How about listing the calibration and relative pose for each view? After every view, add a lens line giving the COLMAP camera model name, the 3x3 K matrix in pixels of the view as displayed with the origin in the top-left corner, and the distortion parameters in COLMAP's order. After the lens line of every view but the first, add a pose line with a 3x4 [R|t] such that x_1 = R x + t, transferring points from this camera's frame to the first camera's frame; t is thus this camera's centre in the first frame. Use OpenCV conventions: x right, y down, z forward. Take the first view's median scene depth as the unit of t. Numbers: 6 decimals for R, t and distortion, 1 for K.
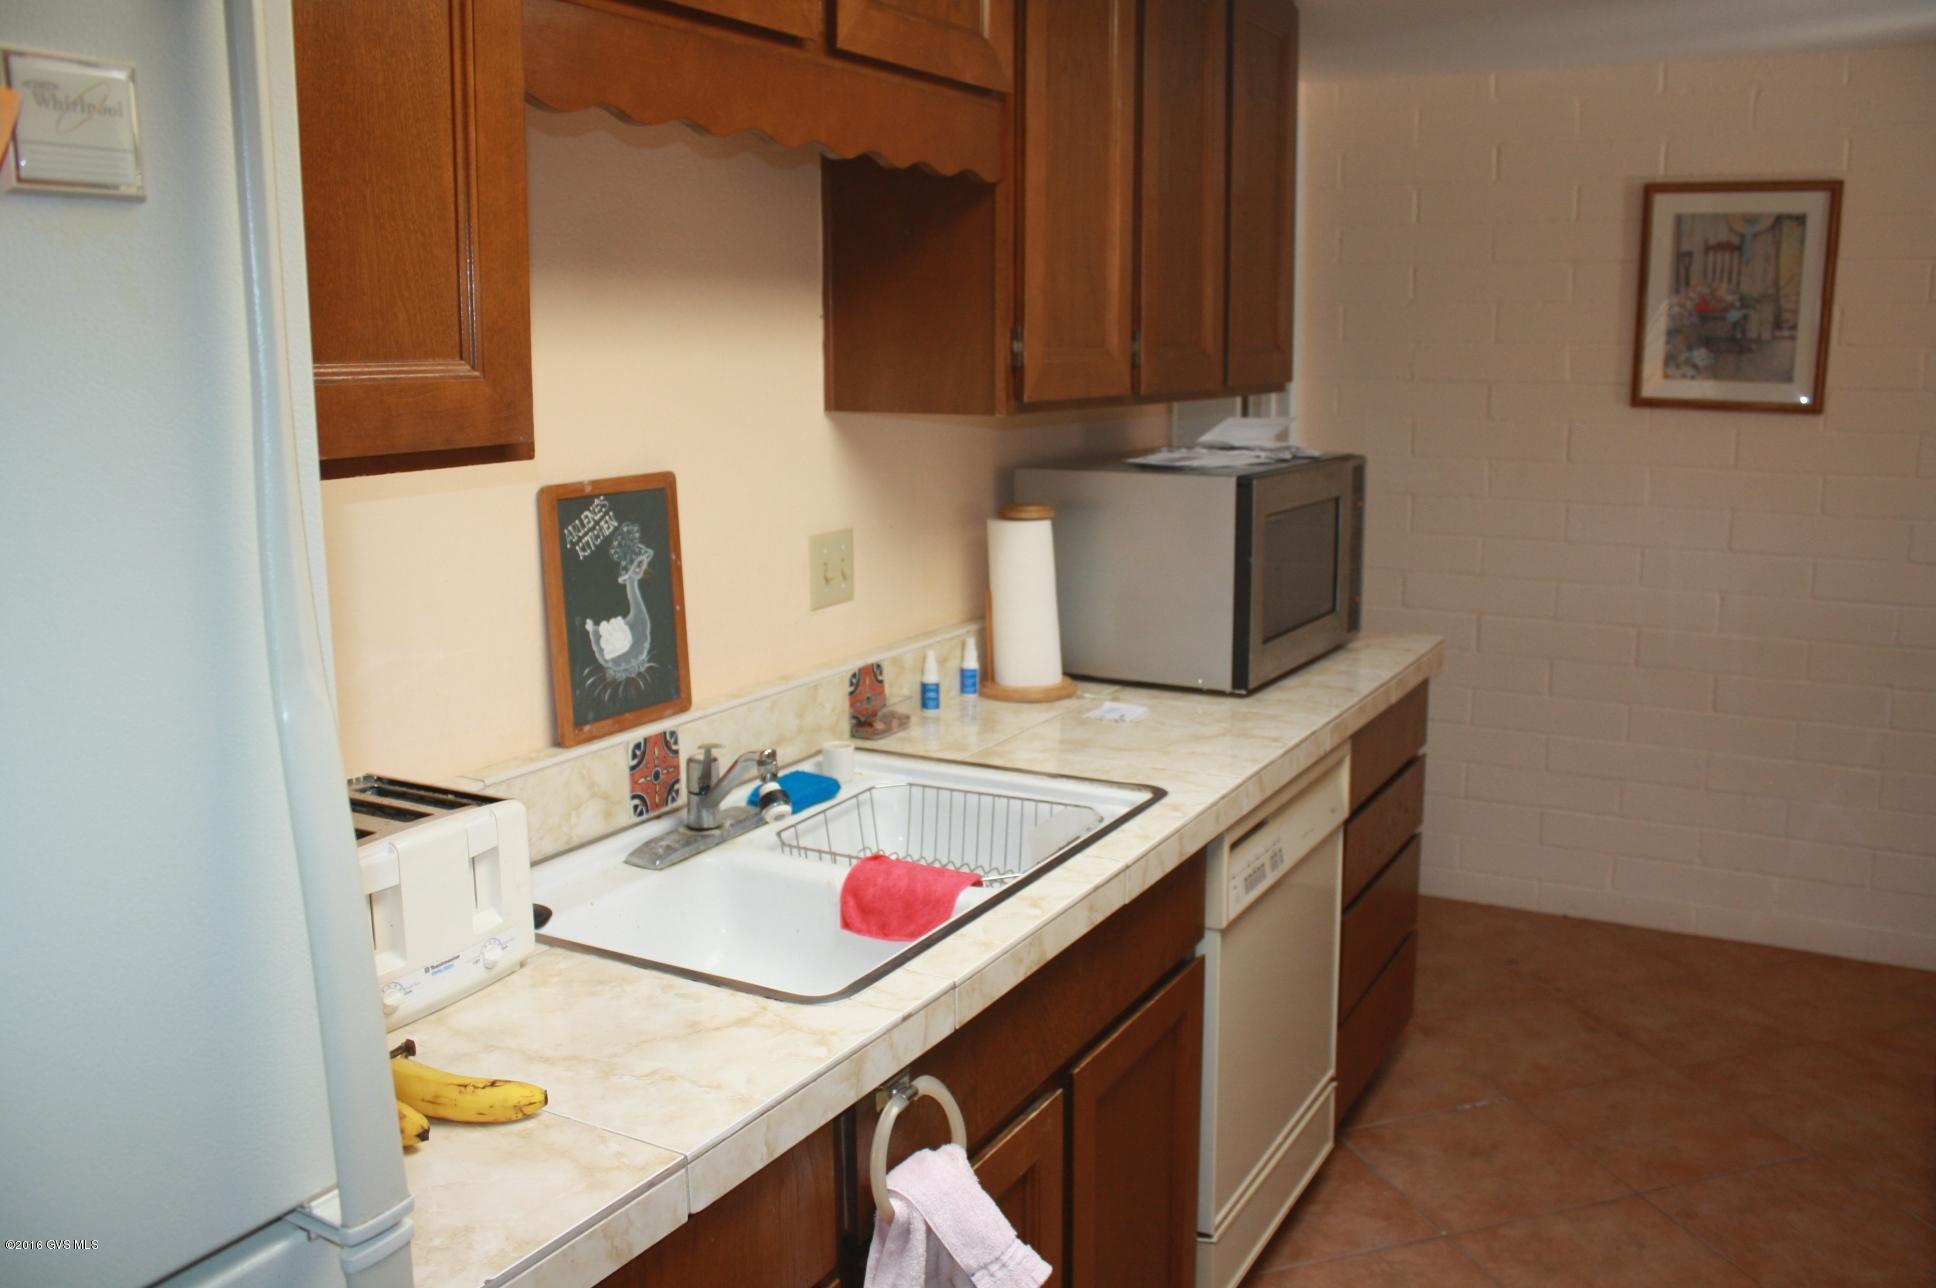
lens RADIAL K [[1639.7, 0, 970.5], [0, 1639.7, 655.3], [0, 0, 1]] dist [-0.122671, 0.064843]
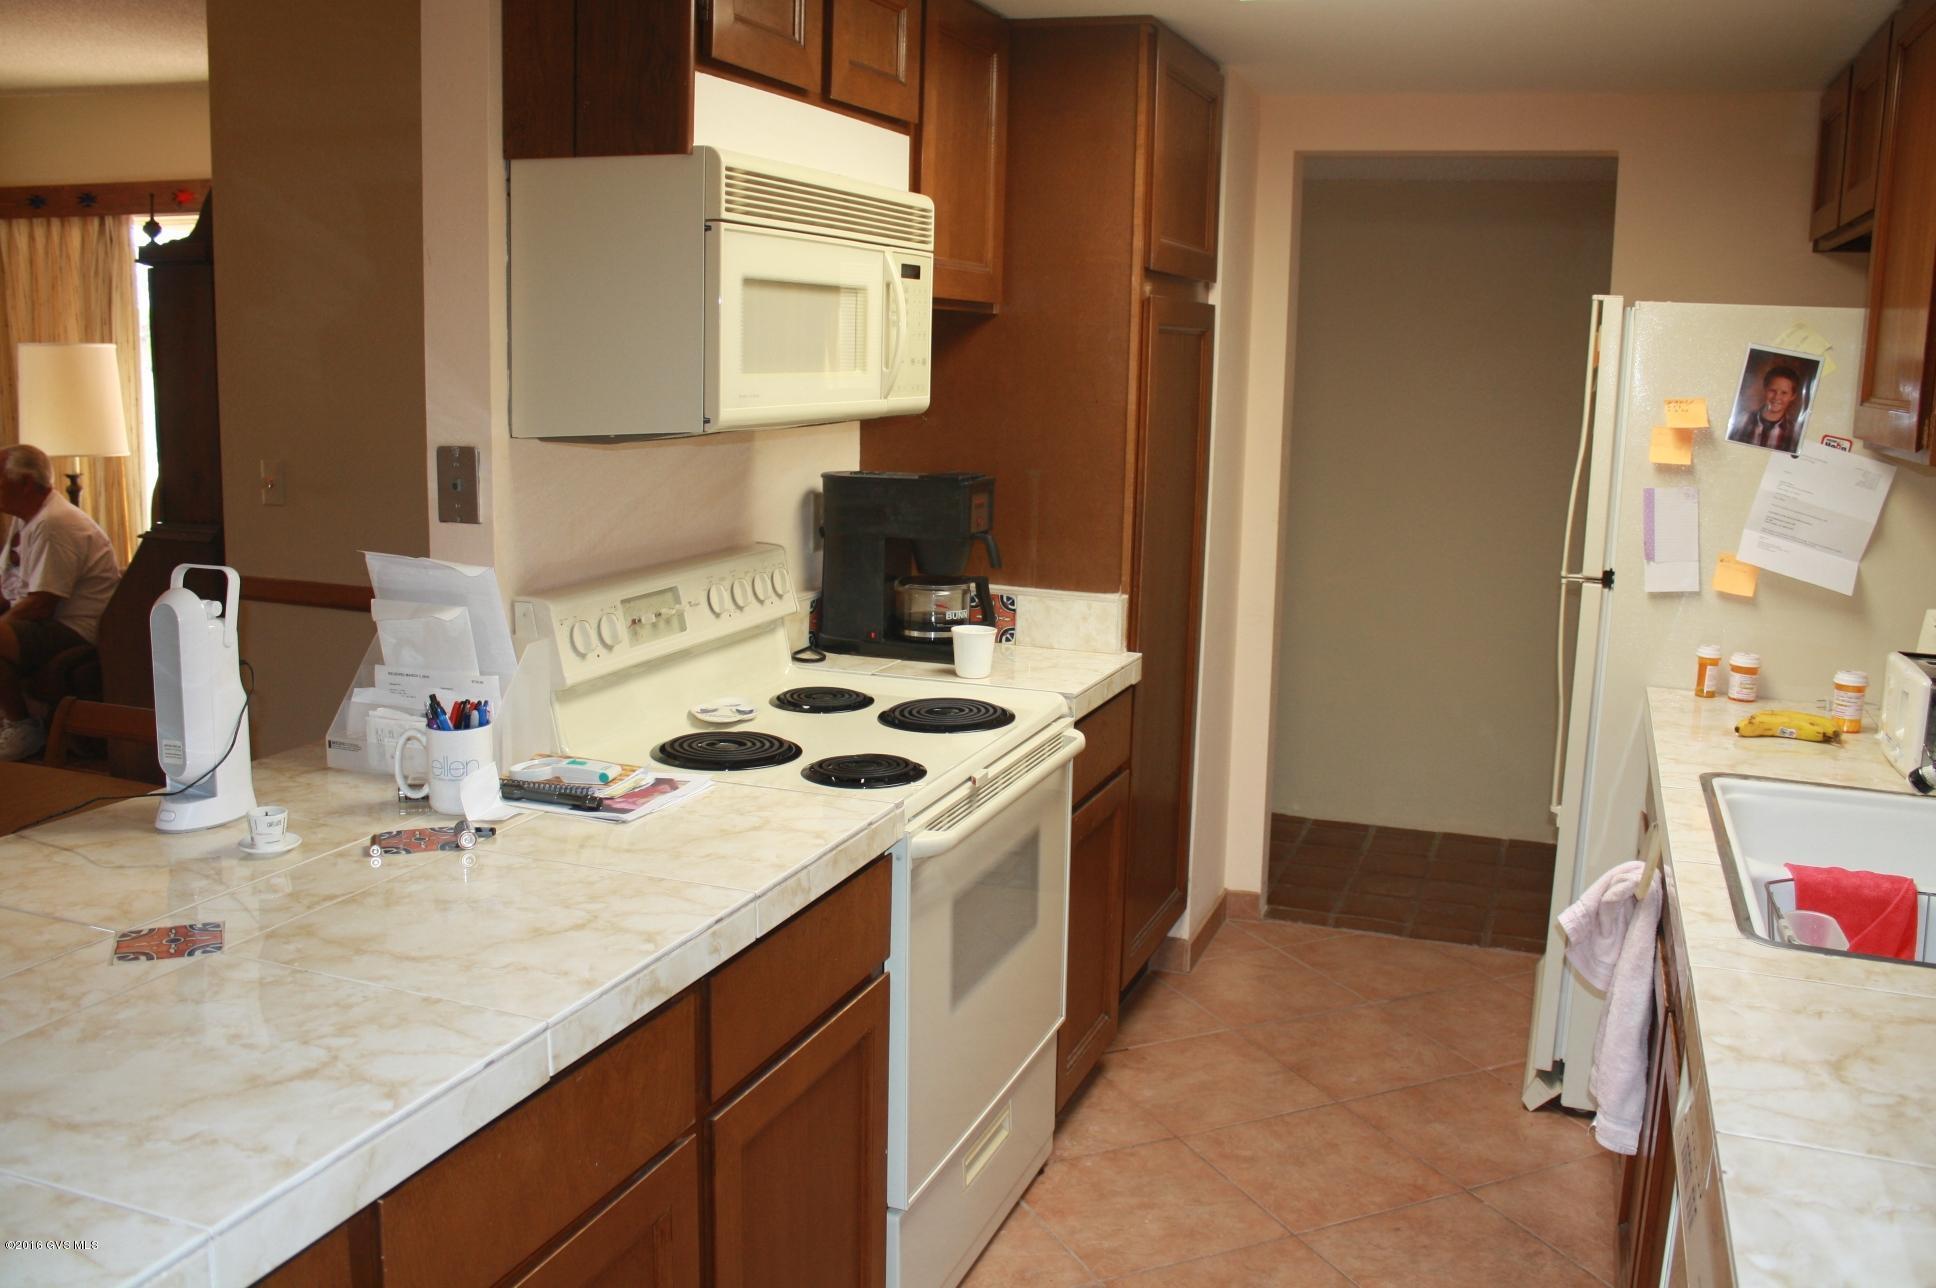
lens RADIAL K [[1639.7, 0, 981.3], [0, 1639.7, 629.4], [0, 0, 1]] dist [-0.122671, 0.064843]
pose [[-0.988488, 0.003217, -0.151265, 0.551712], [-0.051115, 0.933889, 0.353890, -0.288730], [0.142404, 0.357547, -0.922974, 1.436808]]
